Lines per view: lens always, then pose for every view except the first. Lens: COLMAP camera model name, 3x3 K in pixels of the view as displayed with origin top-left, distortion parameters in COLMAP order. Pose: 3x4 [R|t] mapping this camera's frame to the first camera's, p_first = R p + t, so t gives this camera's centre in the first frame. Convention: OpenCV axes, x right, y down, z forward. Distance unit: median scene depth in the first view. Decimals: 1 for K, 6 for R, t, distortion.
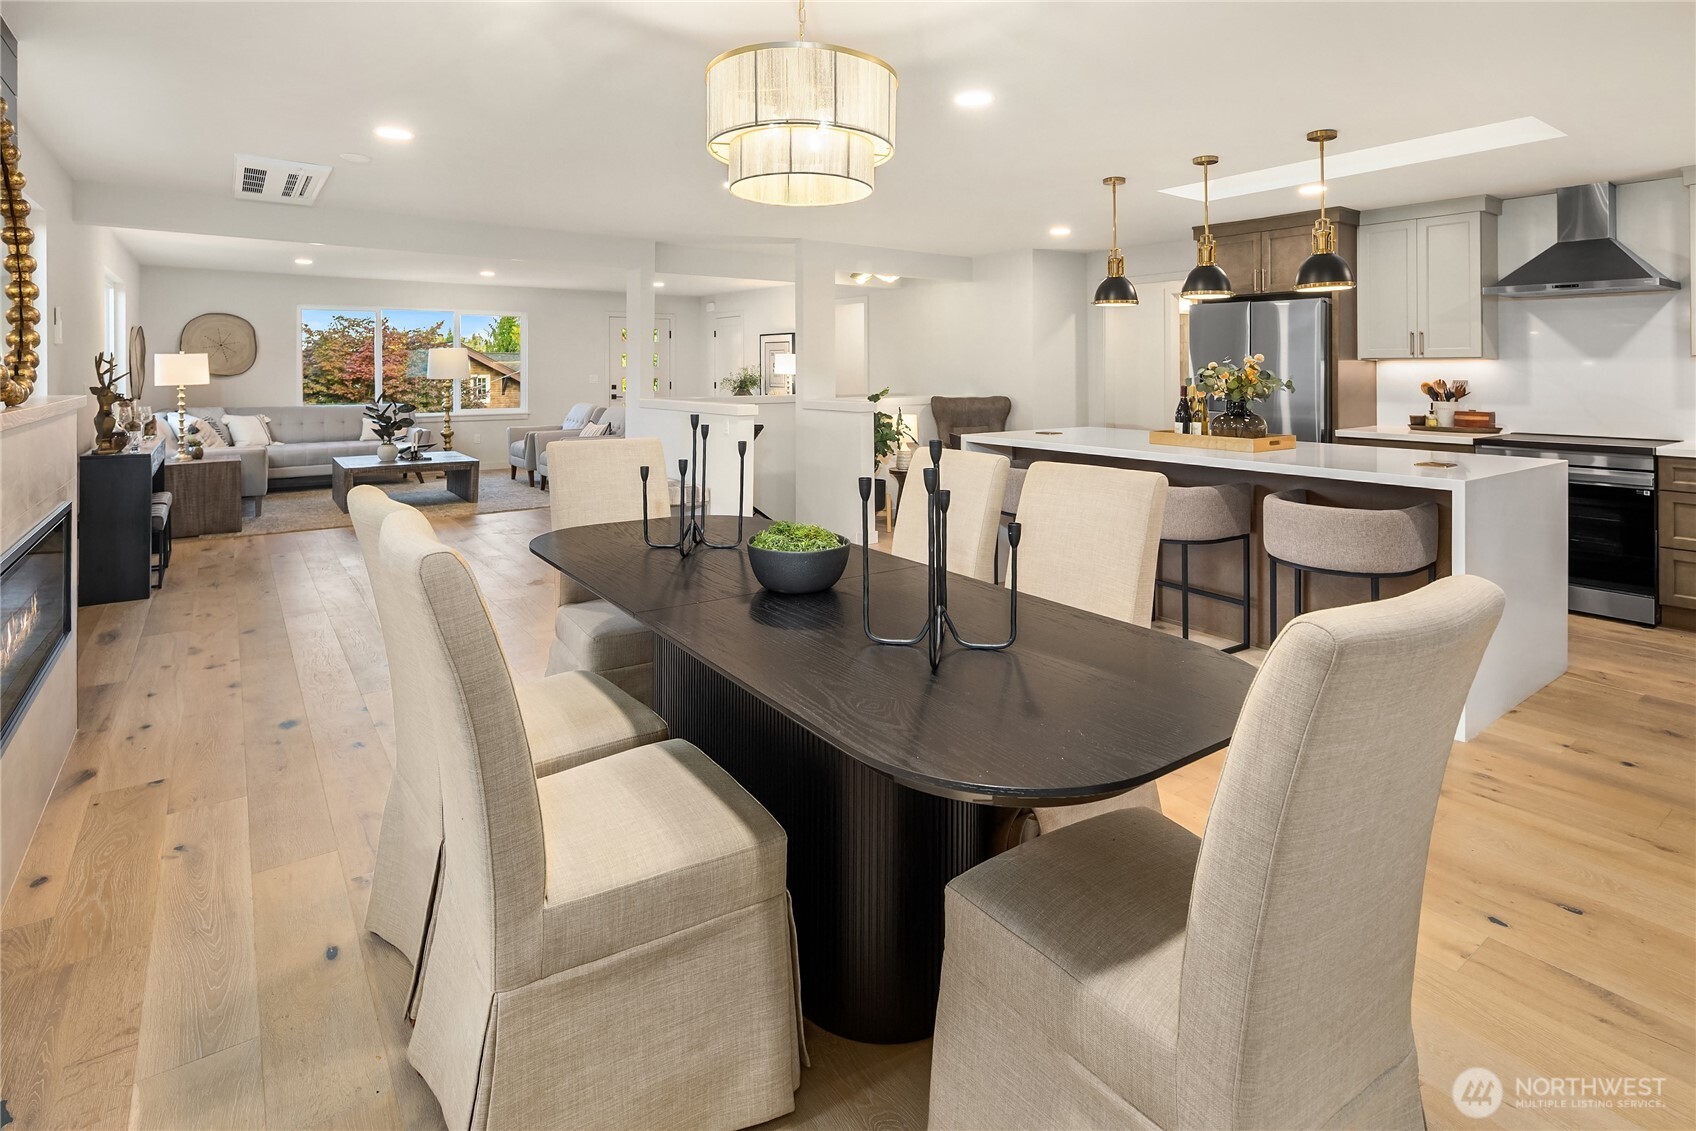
lens RADIAL K [[845.6, 0, 854.1], [0, 845.6, 374.7], [0, 0, 1]] dist [0.013378, -0.000595]
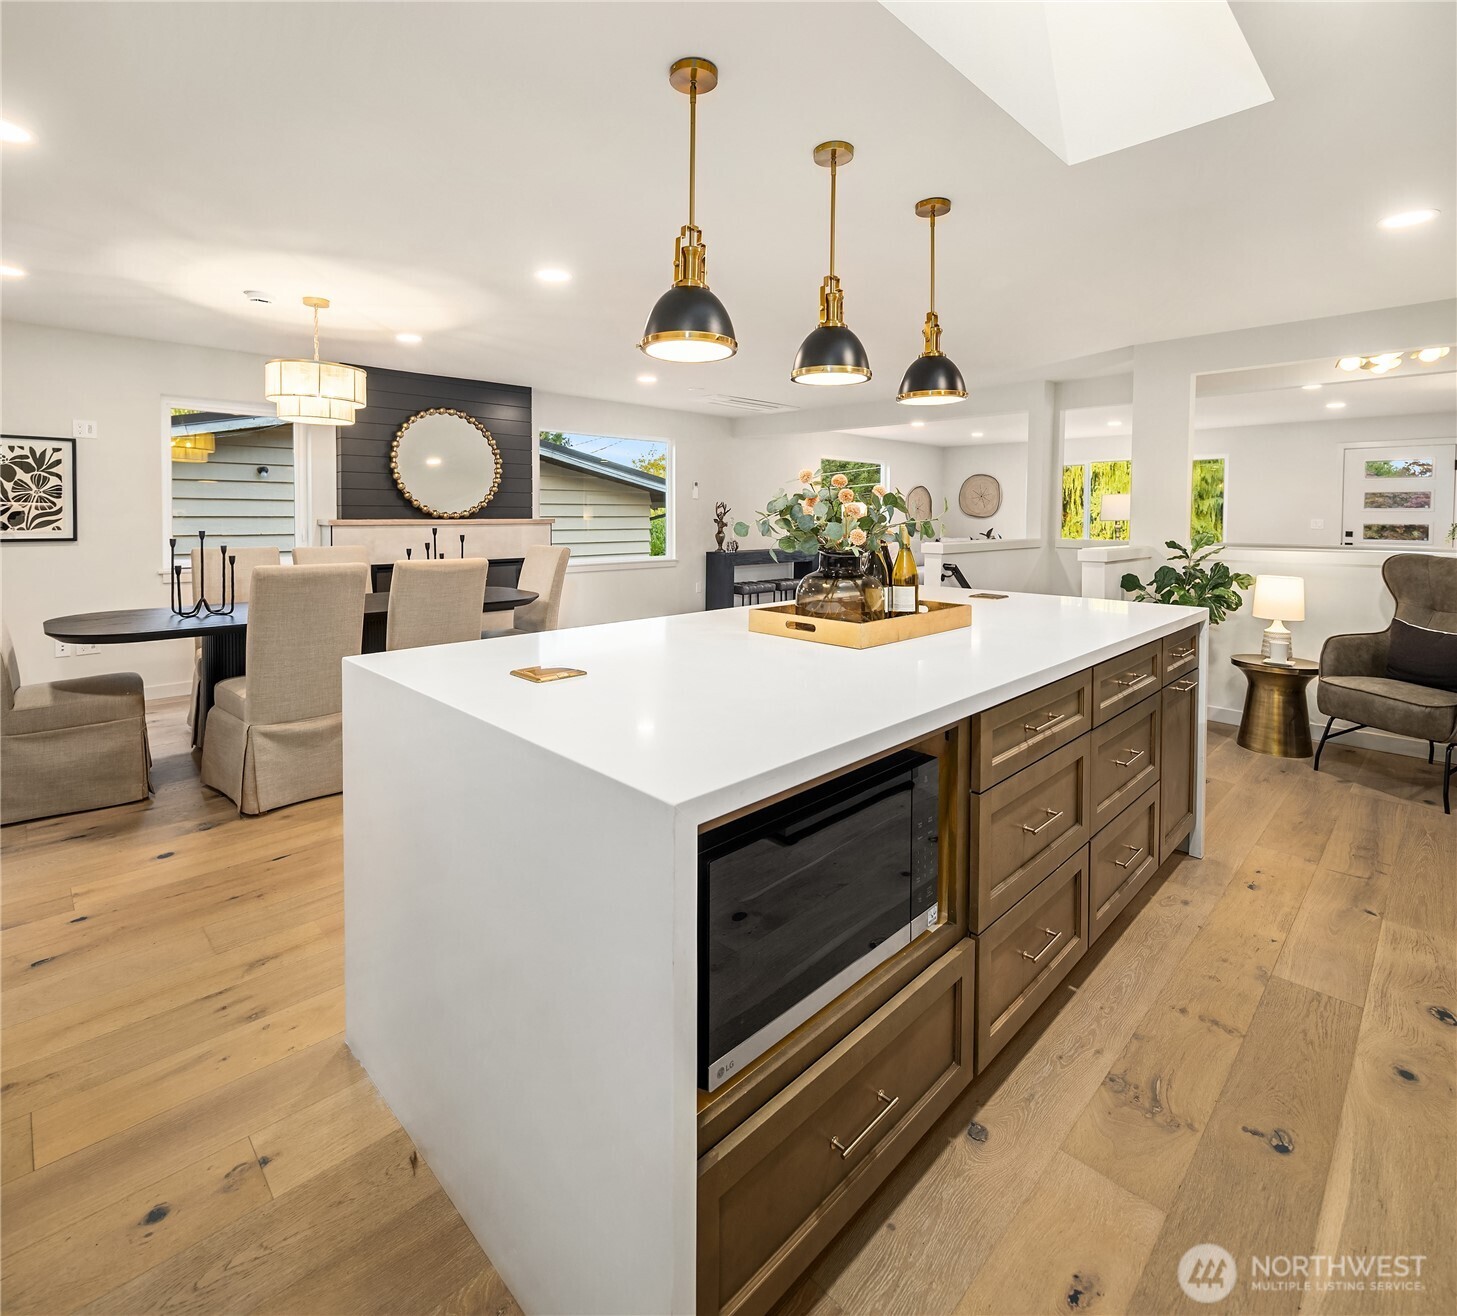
lens RADIAL K [[726.7, 0, 730.0], [0, 726.7, 548.6], [0, 0, 1]] dist [0.011598, -0.000559]
pose [[0.138737, 0.045165, -0.989299, 0.842640], [-0.009286, 0.998975, 0.044304, 0.007382], [0.990286, 0.003040, 0.139014, 0.780490]]
